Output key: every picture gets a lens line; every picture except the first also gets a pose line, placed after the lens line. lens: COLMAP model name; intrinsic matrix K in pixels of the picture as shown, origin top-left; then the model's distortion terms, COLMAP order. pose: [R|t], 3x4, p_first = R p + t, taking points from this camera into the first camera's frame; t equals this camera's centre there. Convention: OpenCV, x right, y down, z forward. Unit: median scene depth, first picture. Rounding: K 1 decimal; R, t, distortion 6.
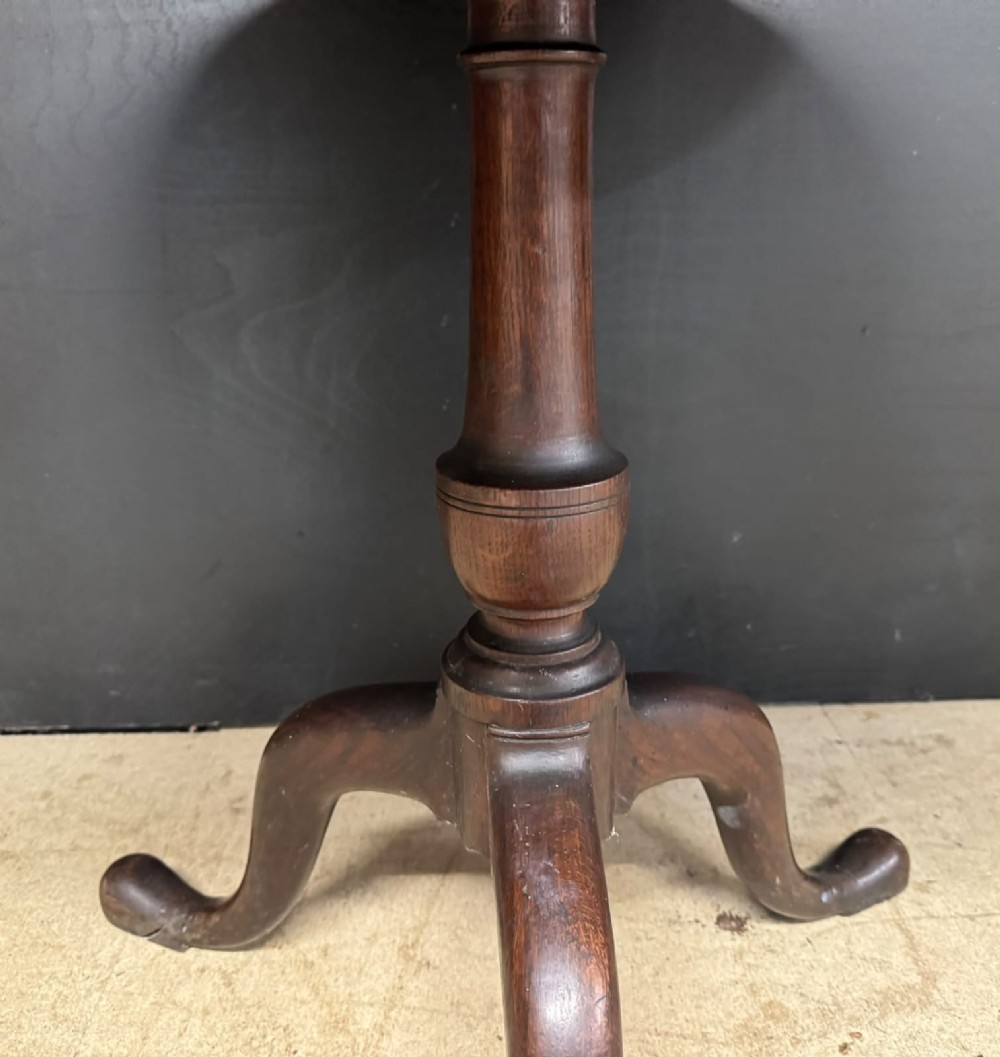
lens RADIAL K [[1022.7, 0, 504.6], [0, 1022.7, 530.4], [0, 0, 1]] dist [-0.007751, -0.011890]
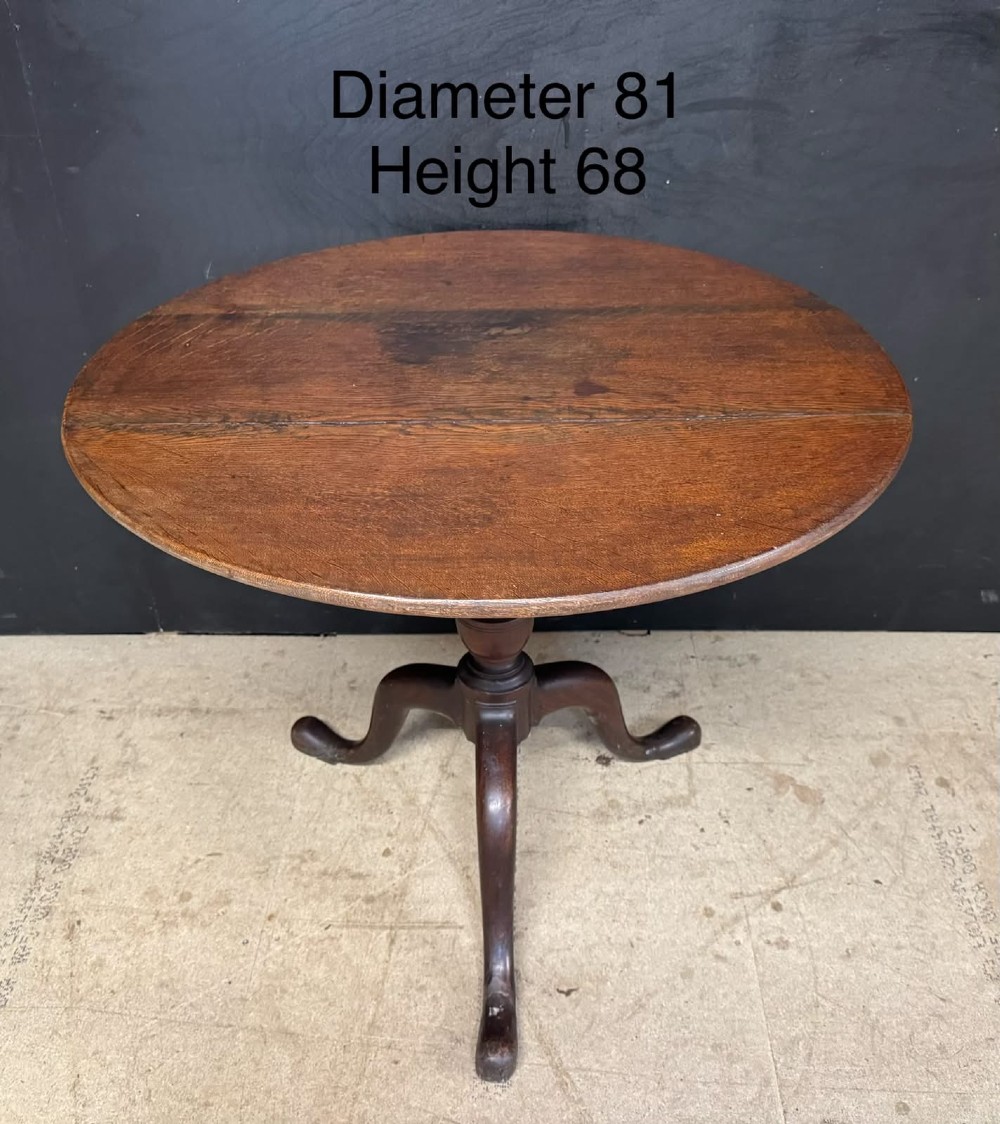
lens RADIAL K [[1020.9, 0, 500.0], [0, 1020.9, 562.0], [0, 0, 1]] dist [0.197845, -0.453363]
pose [[0.998693, 0.030405, -0.041072, 0.094840], [-0.019363, 0.968953, 0.246487, -0.520046], [0.047291, -0.245370, 0.968275, -0.931326]]
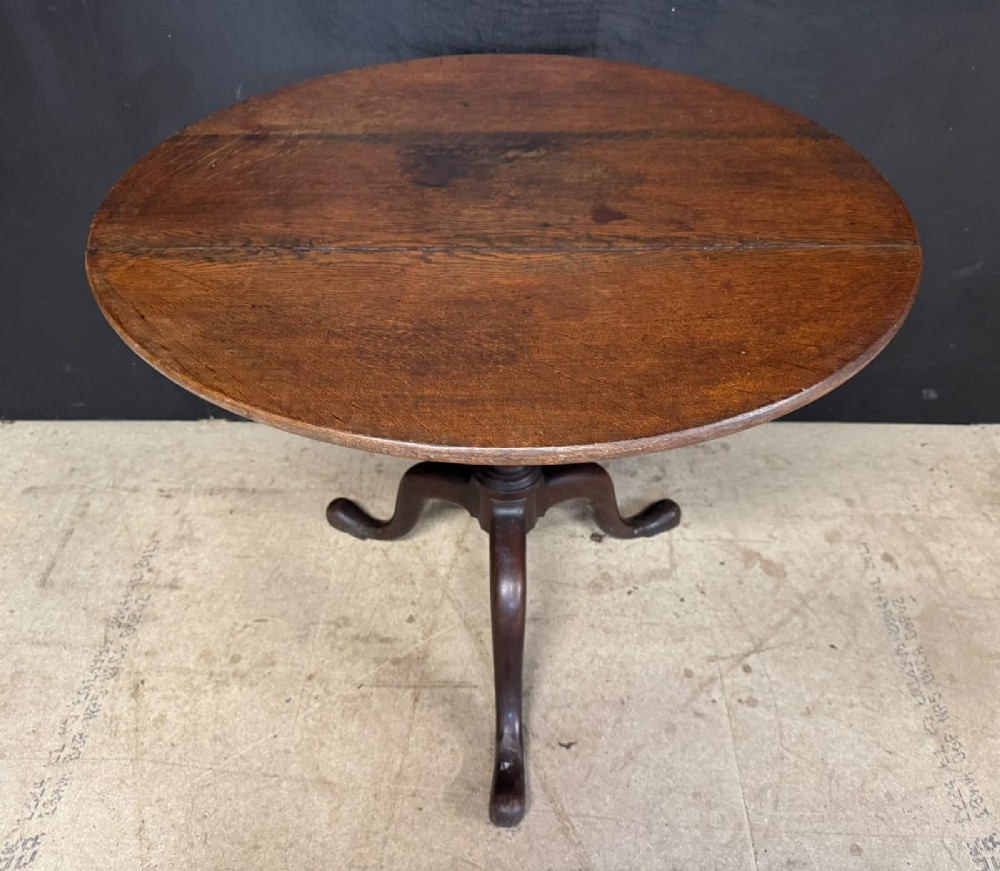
lens RADIAL K [[803.3, 0, 510.5], [0, 803.3, 435.3], [0, 0, 1]] dist [0.168868, -0.373333]
pose [[0.998955, 0.041117, -0.019978, 0.054628], [-0.031131, 0.931911, 0.361349, -0.524686], [0.033476, -0.360349, 0.932217, -0.684215]]
